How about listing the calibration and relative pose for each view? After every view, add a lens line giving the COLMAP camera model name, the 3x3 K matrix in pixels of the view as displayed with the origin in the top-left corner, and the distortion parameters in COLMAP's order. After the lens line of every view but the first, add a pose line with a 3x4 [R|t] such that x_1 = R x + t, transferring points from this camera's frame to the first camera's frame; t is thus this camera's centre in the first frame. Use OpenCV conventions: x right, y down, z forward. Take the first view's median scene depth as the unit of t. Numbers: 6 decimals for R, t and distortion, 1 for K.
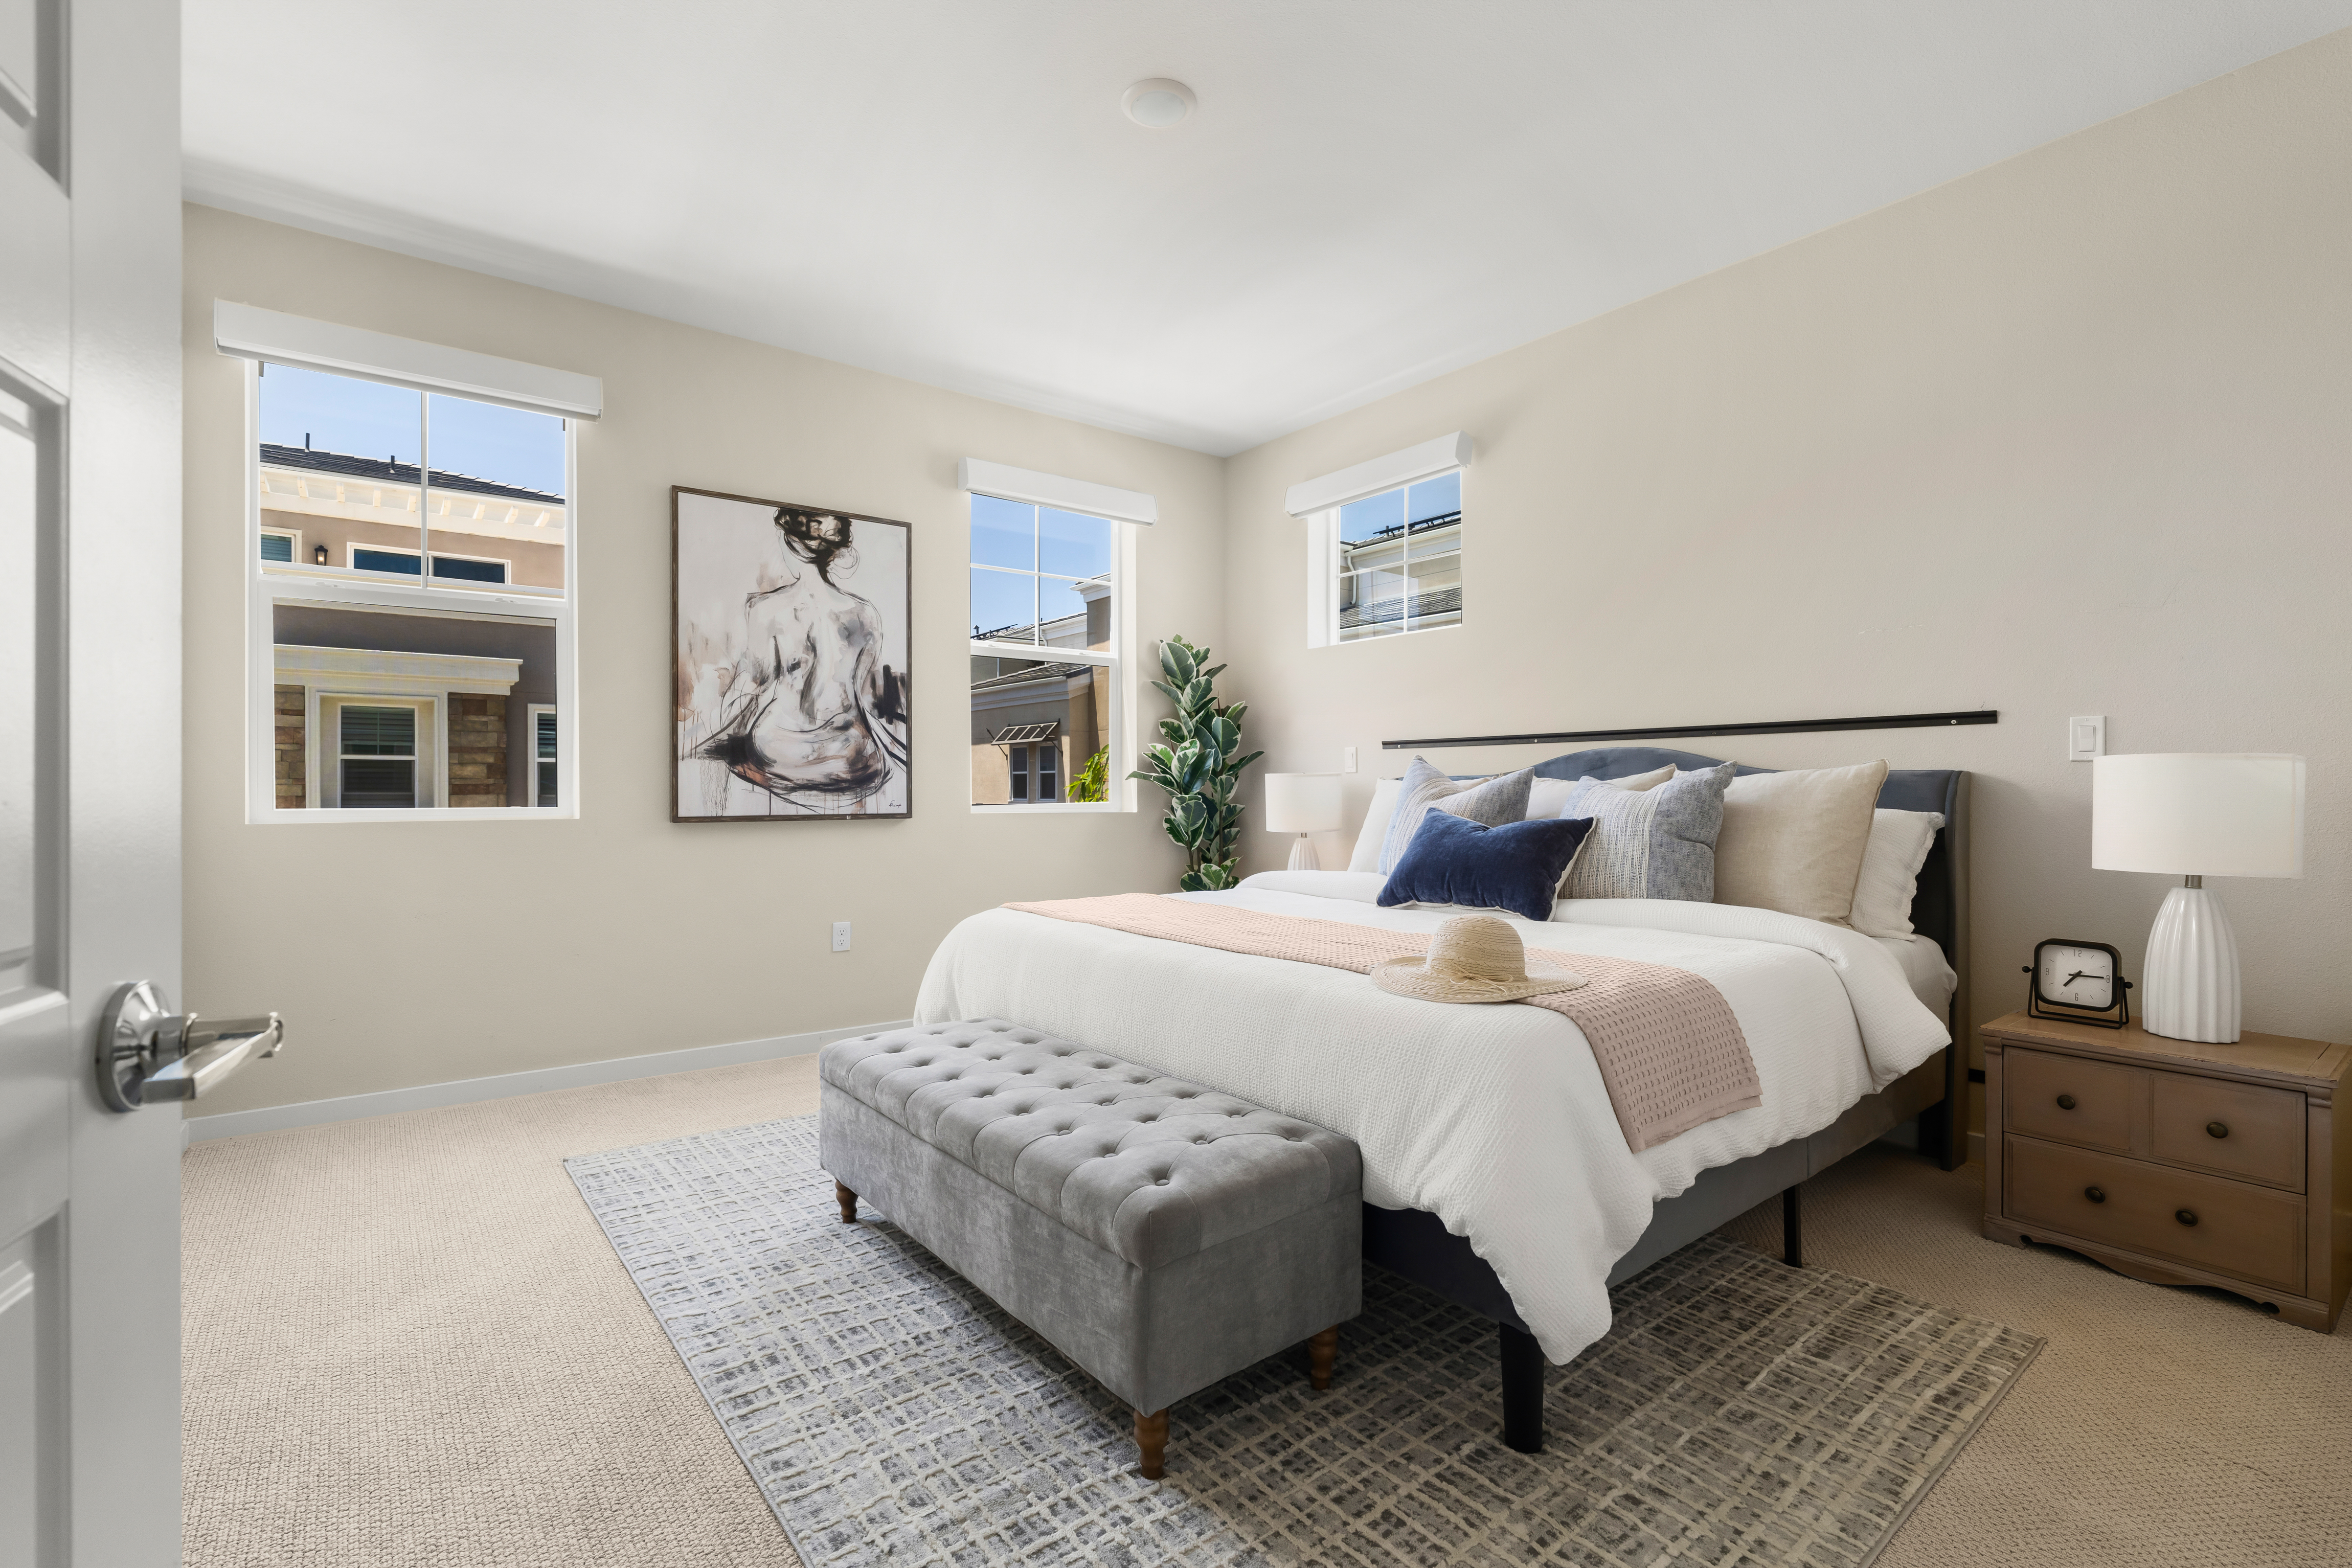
lens RADIAL K [[1052.7, 0, 1177.1], [0, 1052.7, 777.6], [0, 0, 1]] dist [-0.003620, -0.000266]
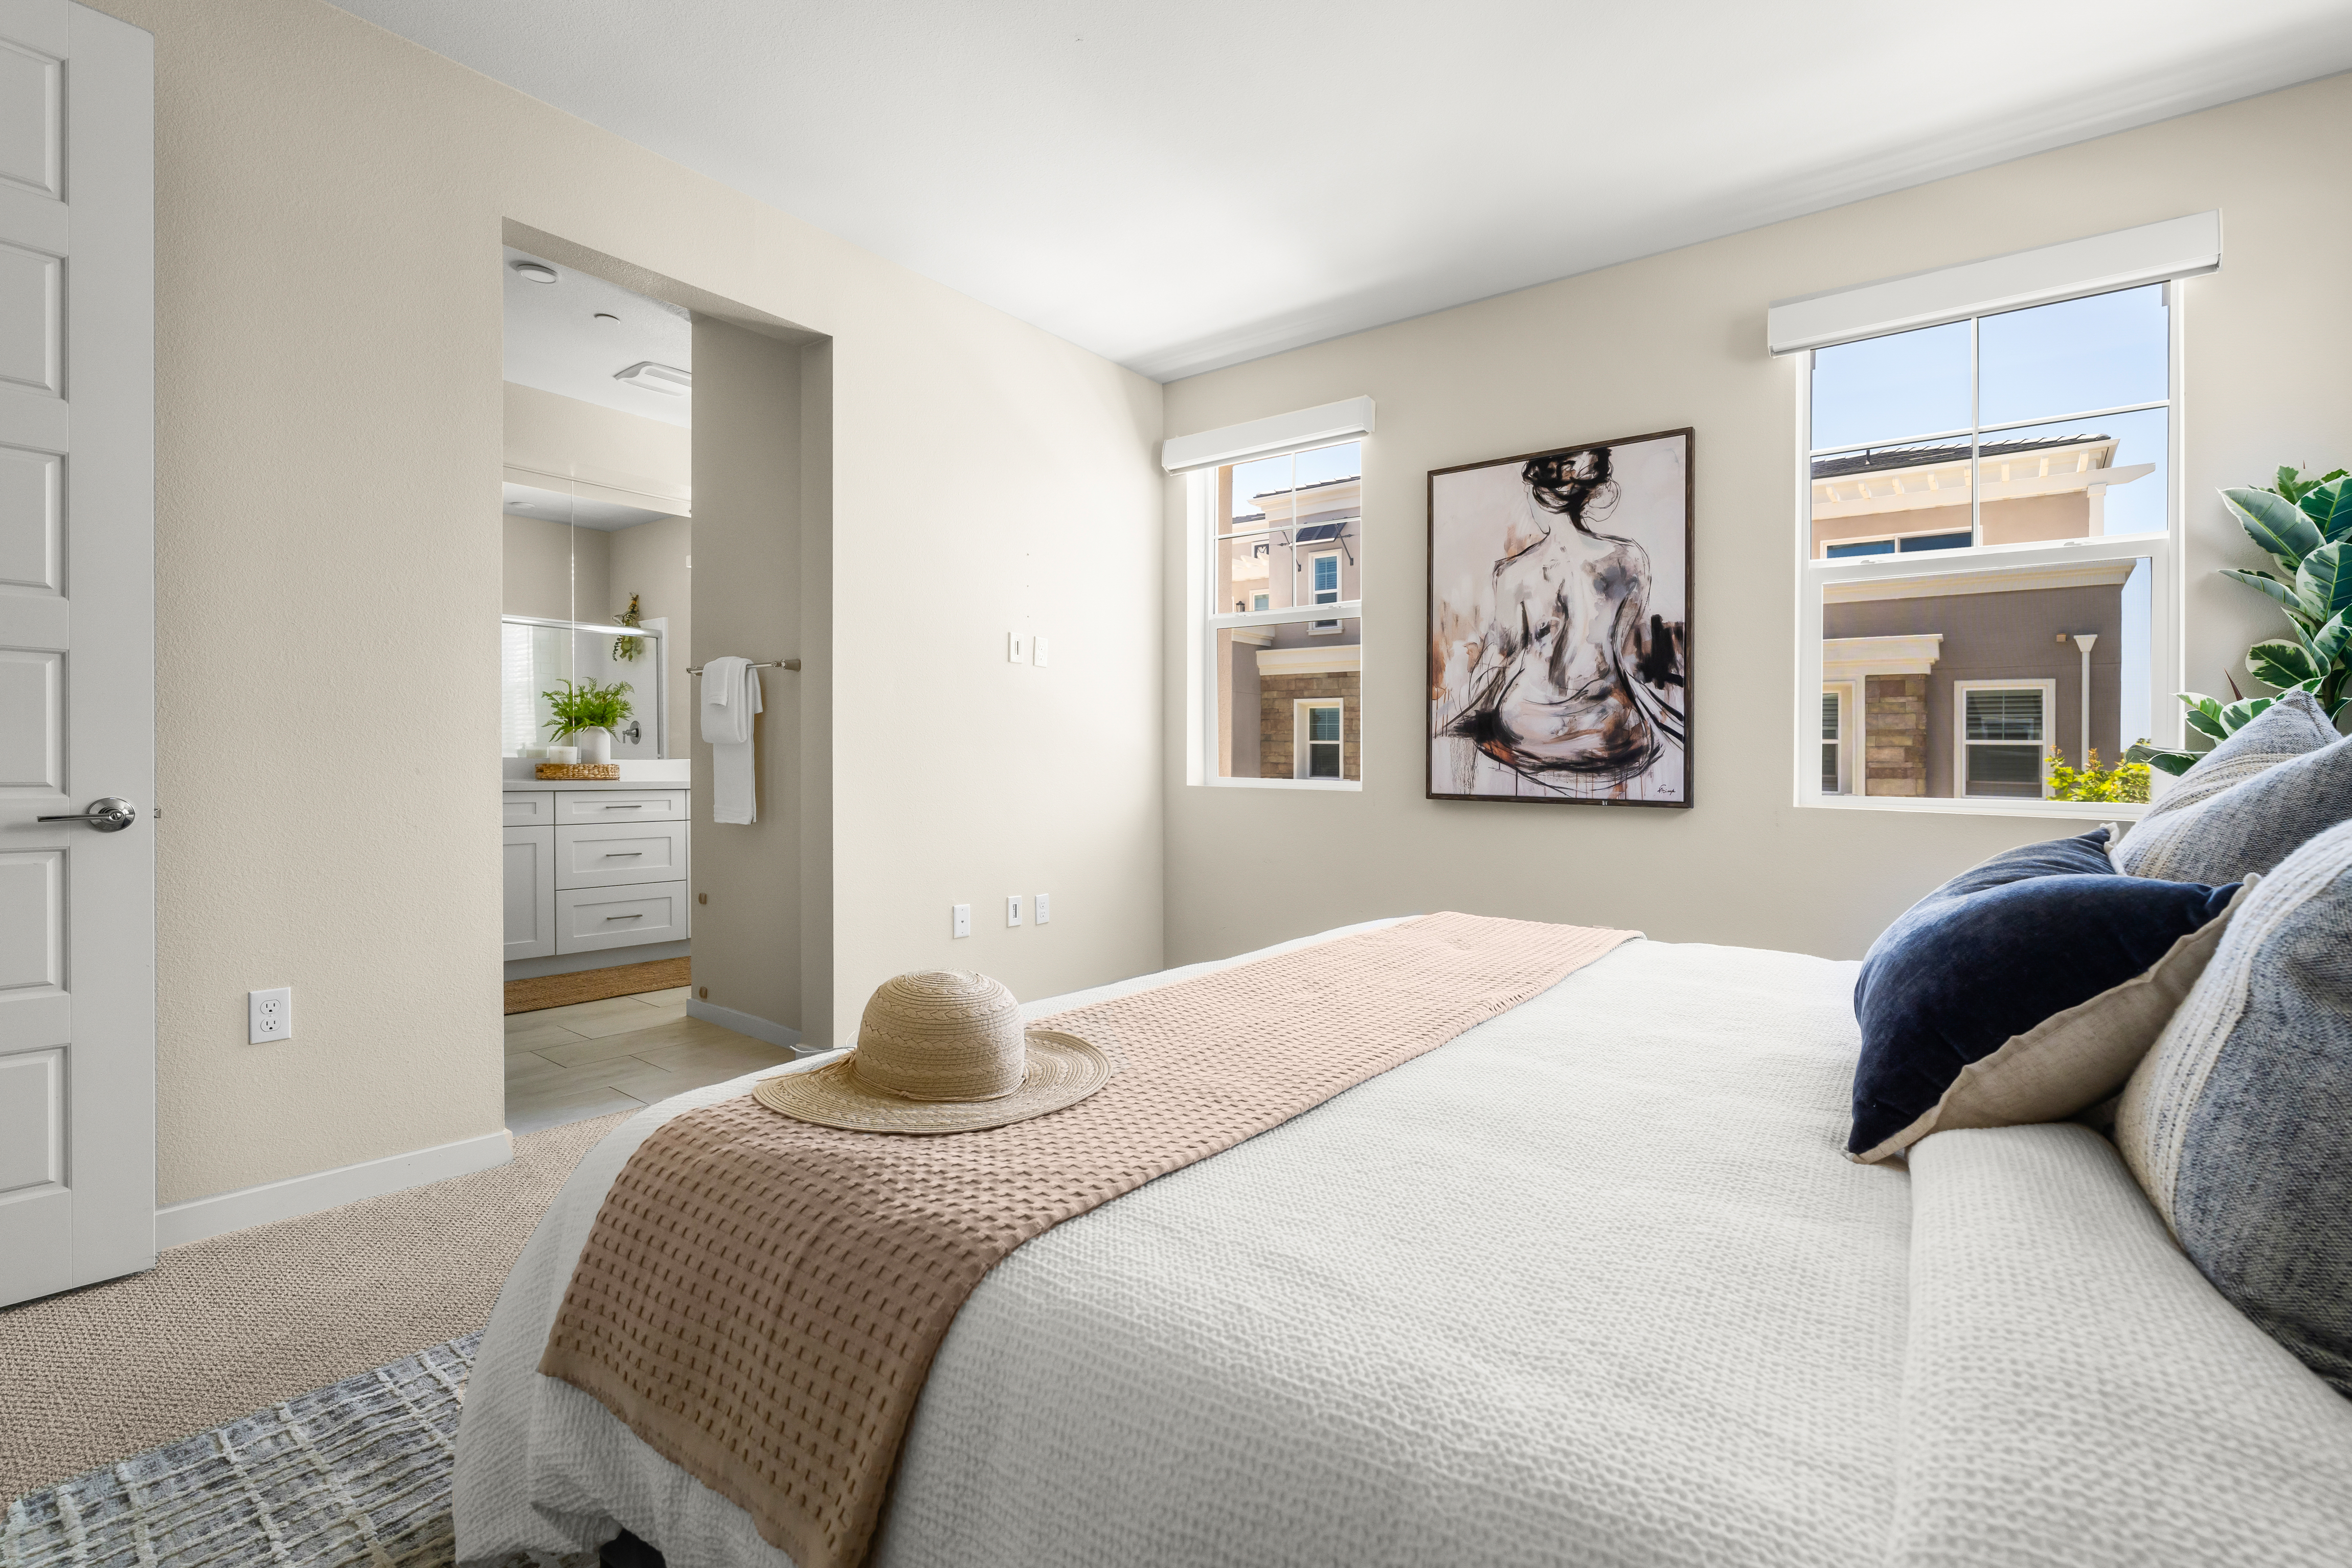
lens RADIAL K [[1101.7, 0, 1257.1], [0, 1101.7, 760.3], [0, 0, 1]] dist [-0.000386, 0.000130]
pose [[0.254050, 0.003297, -0.967186, 0.475042], [-0.006678, 0.999976, 0.001654, 0.004085], [0.967168, 0.006039, 0.254066, 0.513477]]
